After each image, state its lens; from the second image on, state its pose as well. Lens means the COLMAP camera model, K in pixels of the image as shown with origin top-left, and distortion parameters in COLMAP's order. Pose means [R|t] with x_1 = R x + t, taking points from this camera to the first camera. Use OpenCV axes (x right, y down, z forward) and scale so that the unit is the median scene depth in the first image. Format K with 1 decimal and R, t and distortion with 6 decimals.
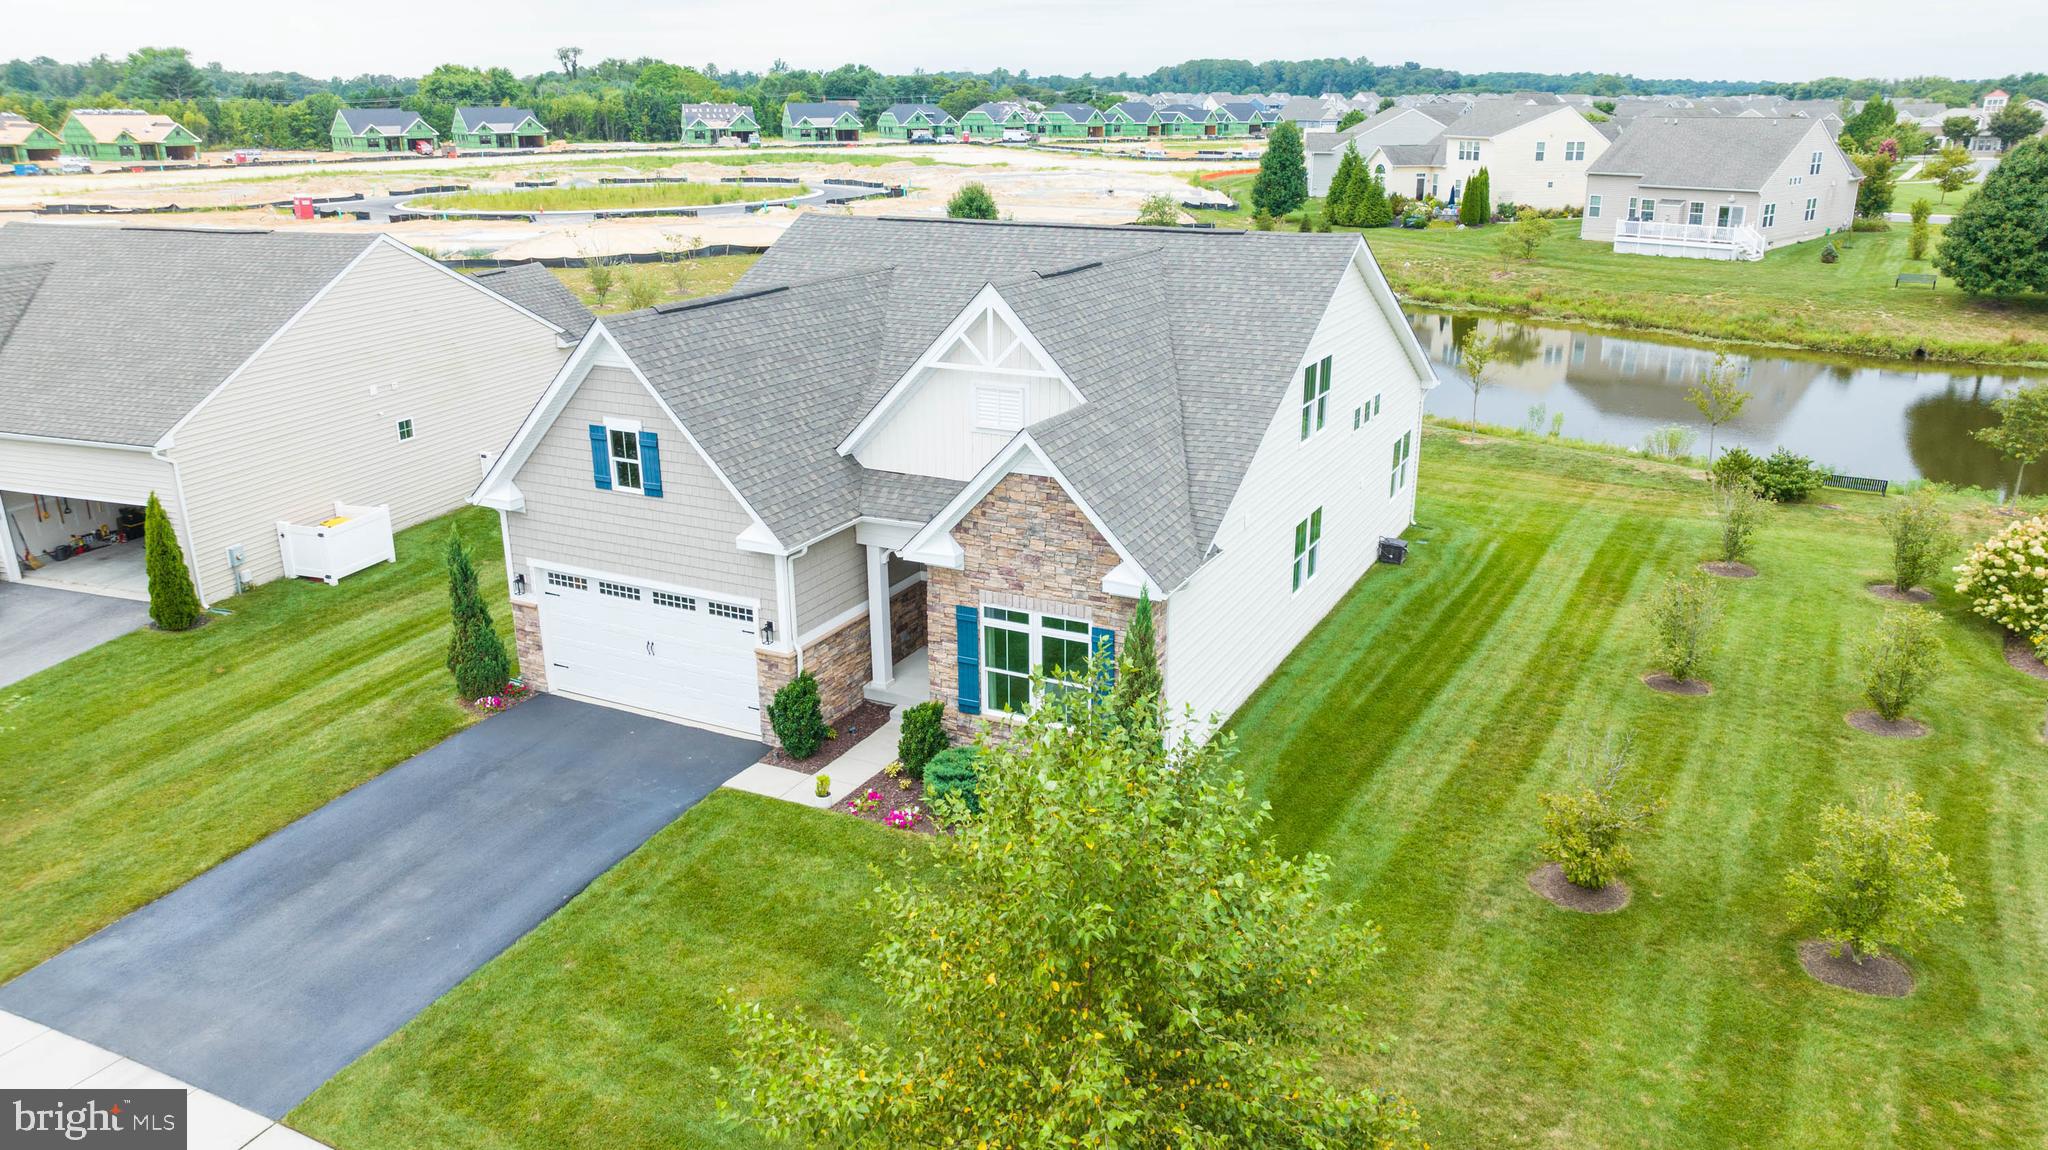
lens RADIAL K [[1446.0, 0, 1031.7], [0, 1446.0, 567.9], [0, 0, 1]] dist [-0.027312, 0.020201]
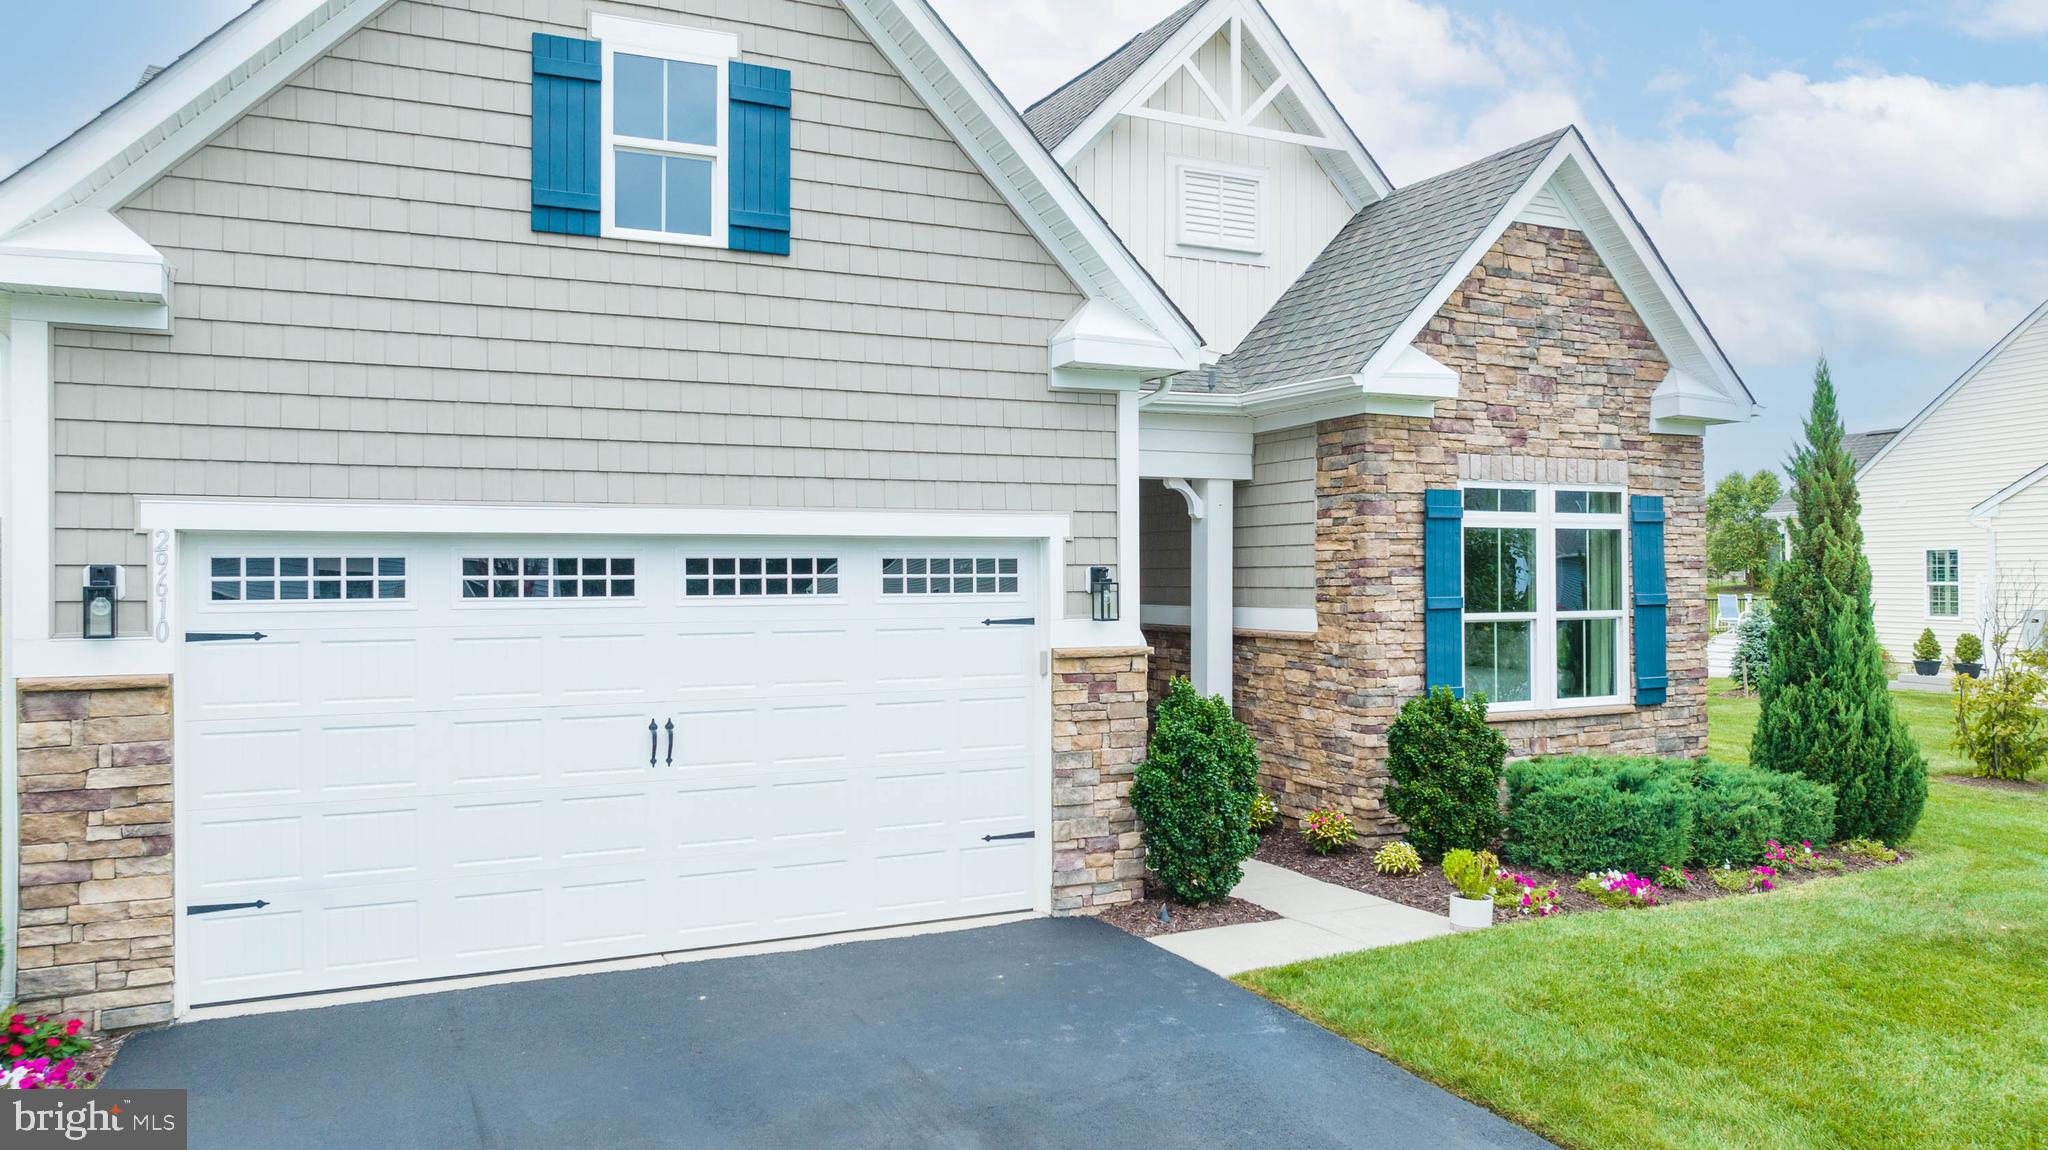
lens RADIAL K [[1446.0, 0, 1051.2], [0, 1446.0, 570.6], [0, 0, 1]] dist [-0.027312, 0.020201]
pose [[0.602023, 0.005197, 0.798462, -0.495840], [0.250081, 0.948441, -0.194729, 0.109814], [-0.758306, 0.316911, 0.569684, 0.763701]]
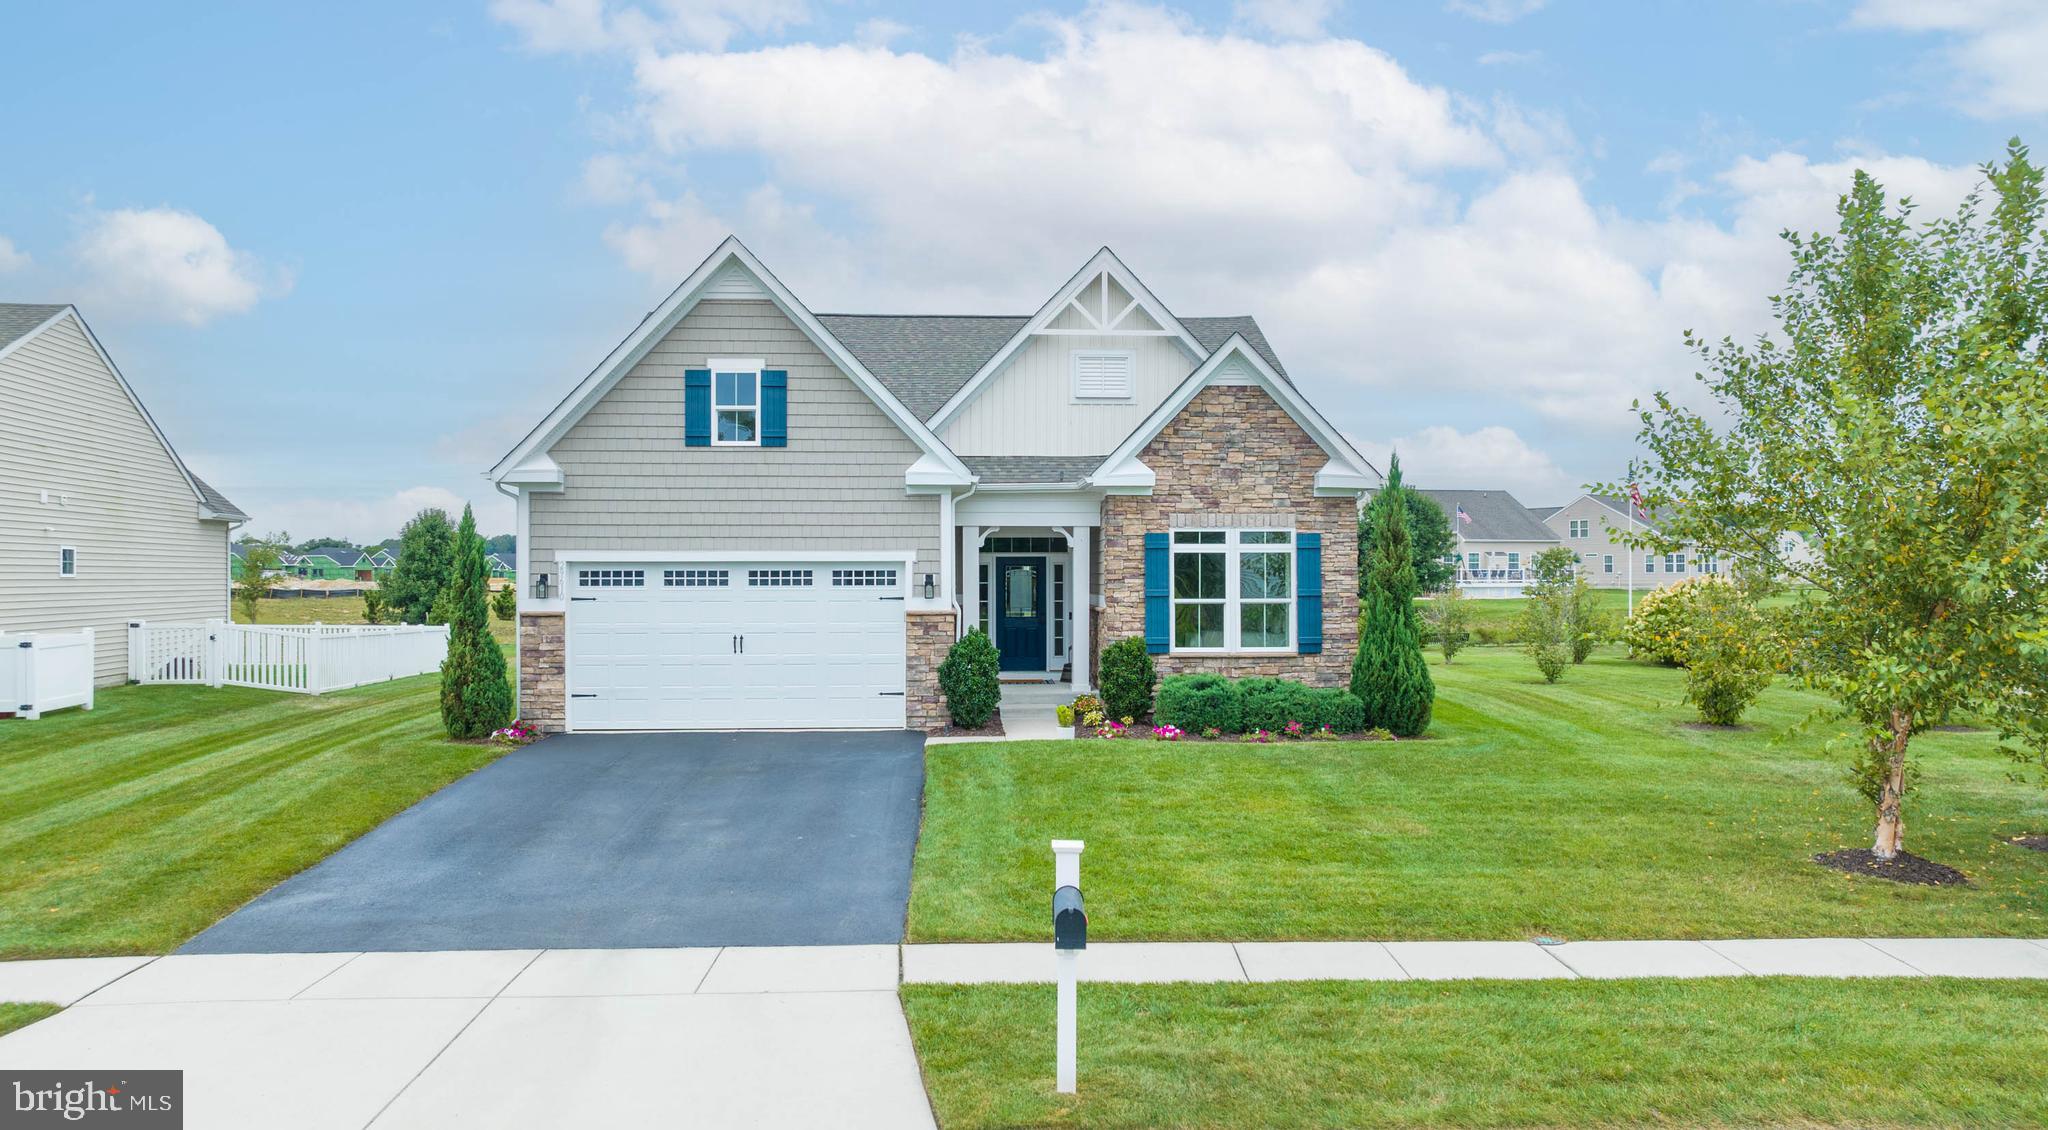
lens RADIAL K [[1441.5, 0, 1033.4], [0, 1441.5, 570.0], [0, 0, 1]] dist [-0.007664, -0.013522]
pose [[0.869068, 0.005351, 0.494663, -0.549692], [0.151263, 0.949175, -0.276020, 0.281271], [-0.470999, 0.314705, 0.824088, 0.234546]]
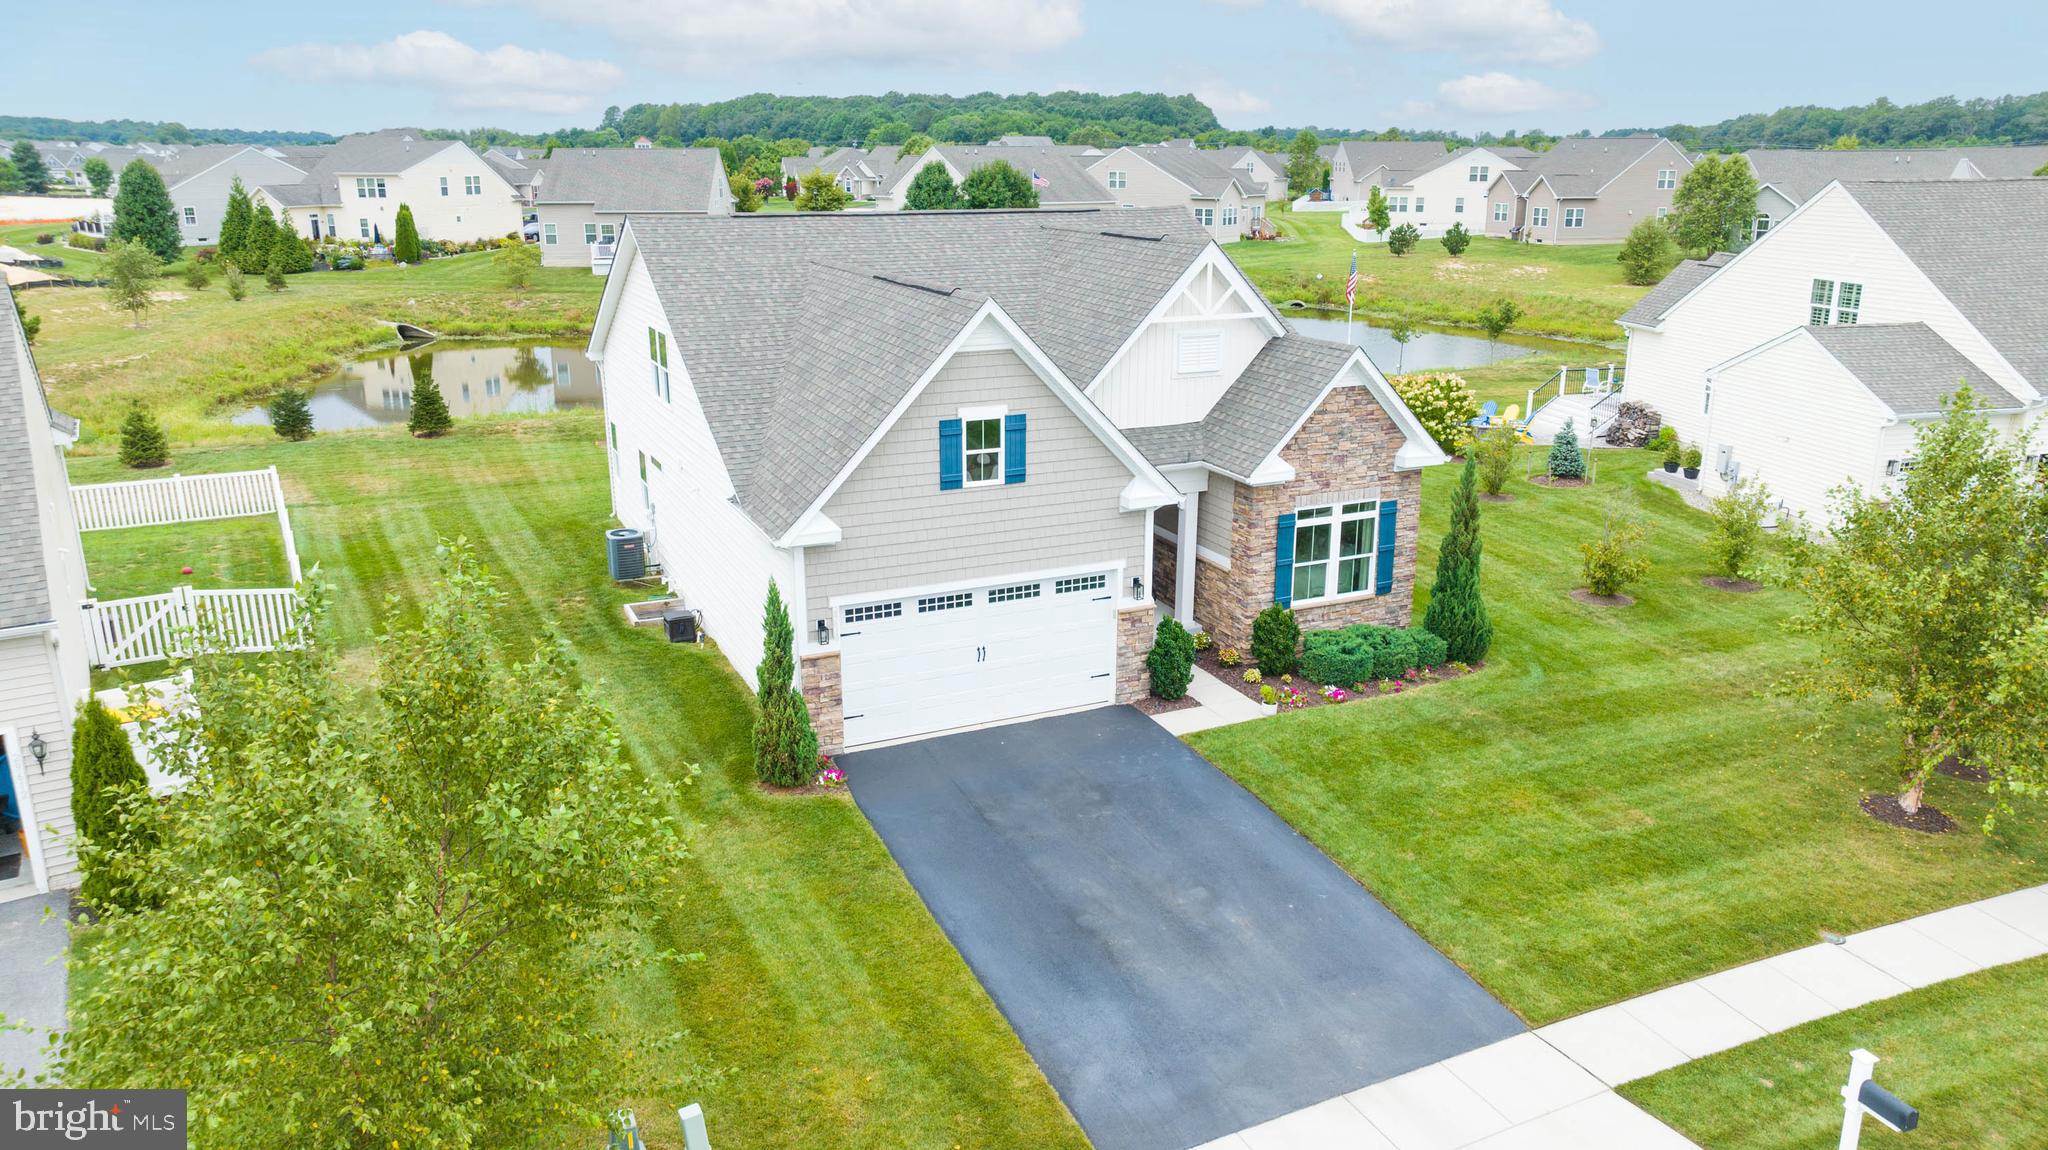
lens RADIAL K [[1446.0, 0, 1032.4], [0, 1446.0, 576.7], [0, 0, 1]] dist [-0.027312, 0.020201]
pose [[0.618086, -0.220497, 0.754553, -0.981118], [0.240625, 0.966851, 0.085429, -0.067863], [-0.748377, 0.128762, 0.650655, 0.375040]]
